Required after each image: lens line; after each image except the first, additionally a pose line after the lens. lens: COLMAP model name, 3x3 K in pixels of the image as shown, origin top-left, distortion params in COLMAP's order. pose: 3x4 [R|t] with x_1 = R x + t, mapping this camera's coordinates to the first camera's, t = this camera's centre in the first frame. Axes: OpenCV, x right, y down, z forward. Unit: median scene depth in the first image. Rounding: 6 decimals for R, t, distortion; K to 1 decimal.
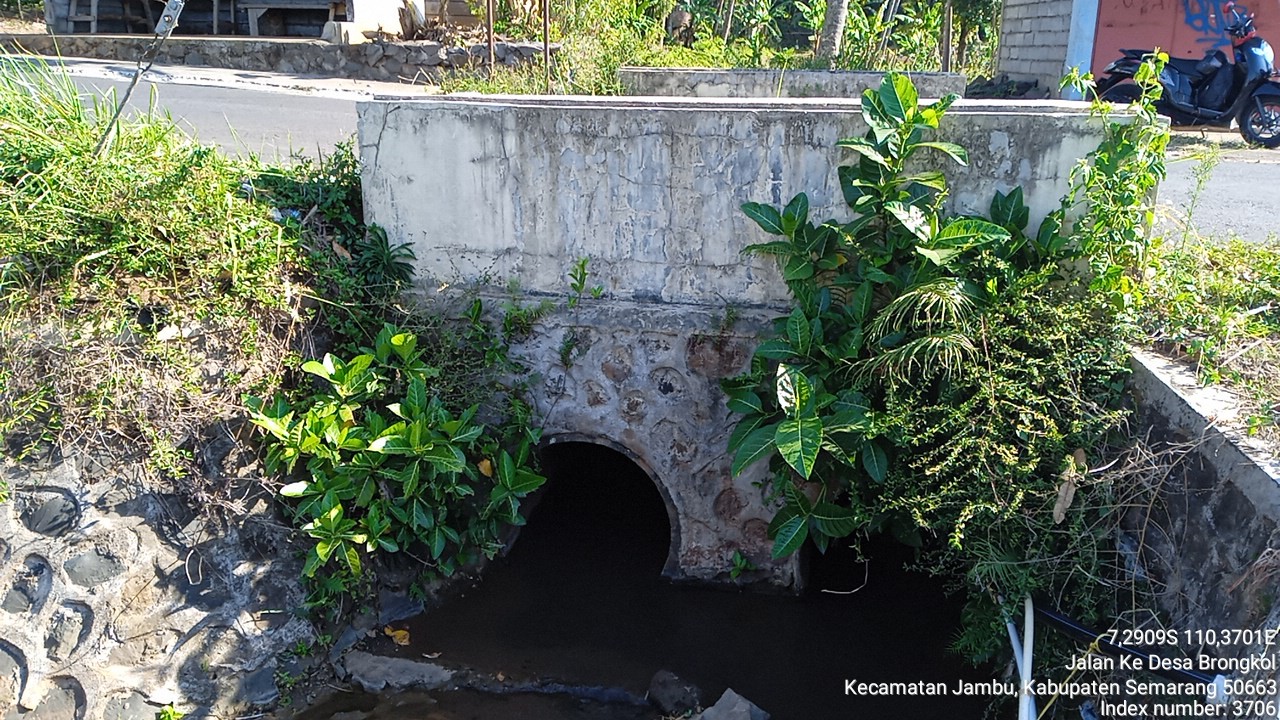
lens RADIAL K [[939.6, 0, 640.3], [0, 939.6, 358.6], [0, 0, 1]] dist [-0.005164, -0.004490]
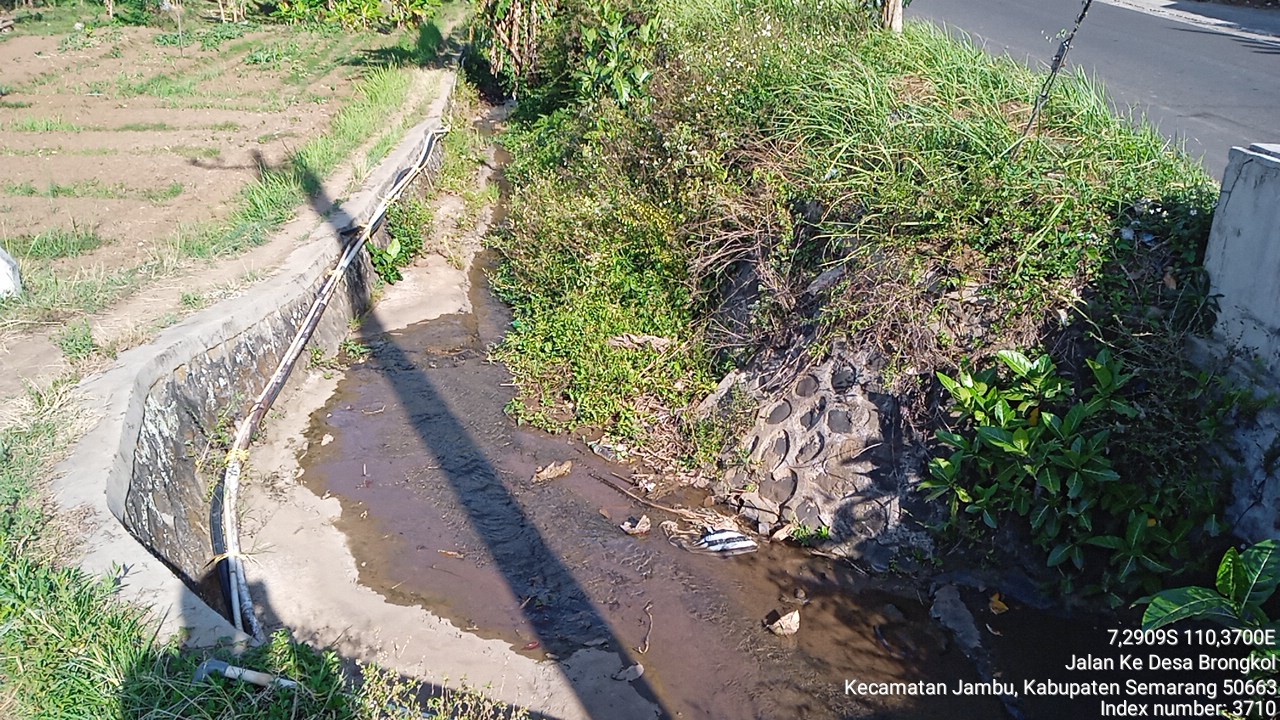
lens RADIAL K [[939.6, 0, 639.0], [0, 939.6, 361.2], [0, 0, 1]] dist [-0.005164, -0.004490]
pose [[0.277761, 0.362121, -0.889785, 0.608730], [-0.328873, 0.906109, 0.266101, -0.153306], [0.902603, 0.218714, 0.370773, 0.133675]]
